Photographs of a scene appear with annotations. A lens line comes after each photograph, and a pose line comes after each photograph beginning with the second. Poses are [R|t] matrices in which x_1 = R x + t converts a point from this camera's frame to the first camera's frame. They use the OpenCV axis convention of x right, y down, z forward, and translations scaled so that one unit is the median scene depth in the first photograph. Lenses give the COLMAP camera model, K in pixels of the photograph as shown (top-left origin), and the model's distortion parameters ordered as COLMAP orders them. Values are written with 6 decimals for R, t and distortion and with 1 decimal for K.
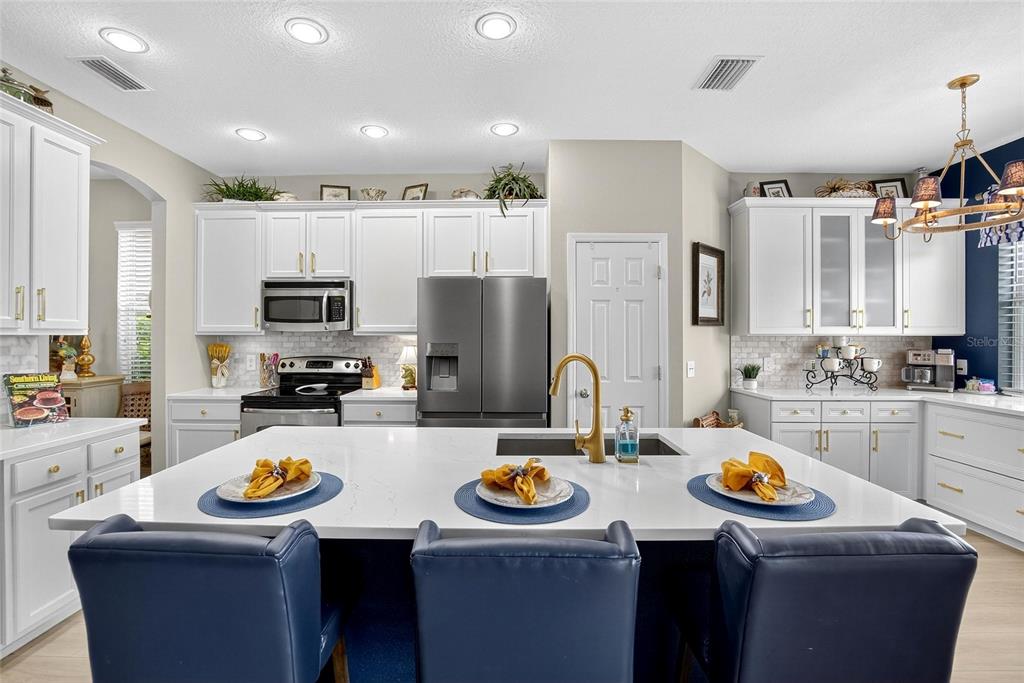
lens RADIAL K [[459.7, 0, 502.8], [0, 459.7, 336.8], [0, 0, 1]] dist [-0.029955, 0.004833]
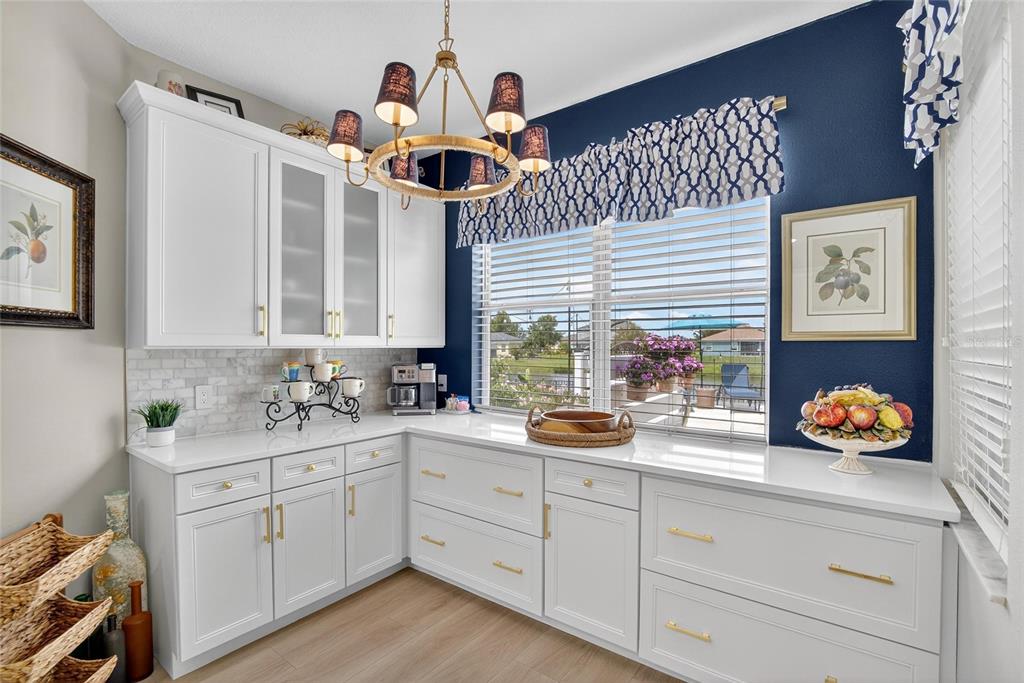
lens RADIAL K [[459.7, 0, 506.7], [0, 459.7, 346.1], [0, 0, 1]] dist [-0.029955, 0.004833]
pose [[0.590519, 0.001319, 0.807023, 0.363870], [0.004742, 0.999976, -0.005105, -0.000788], [-0.807010, 0.006841, 0.590498, 0.357012]]
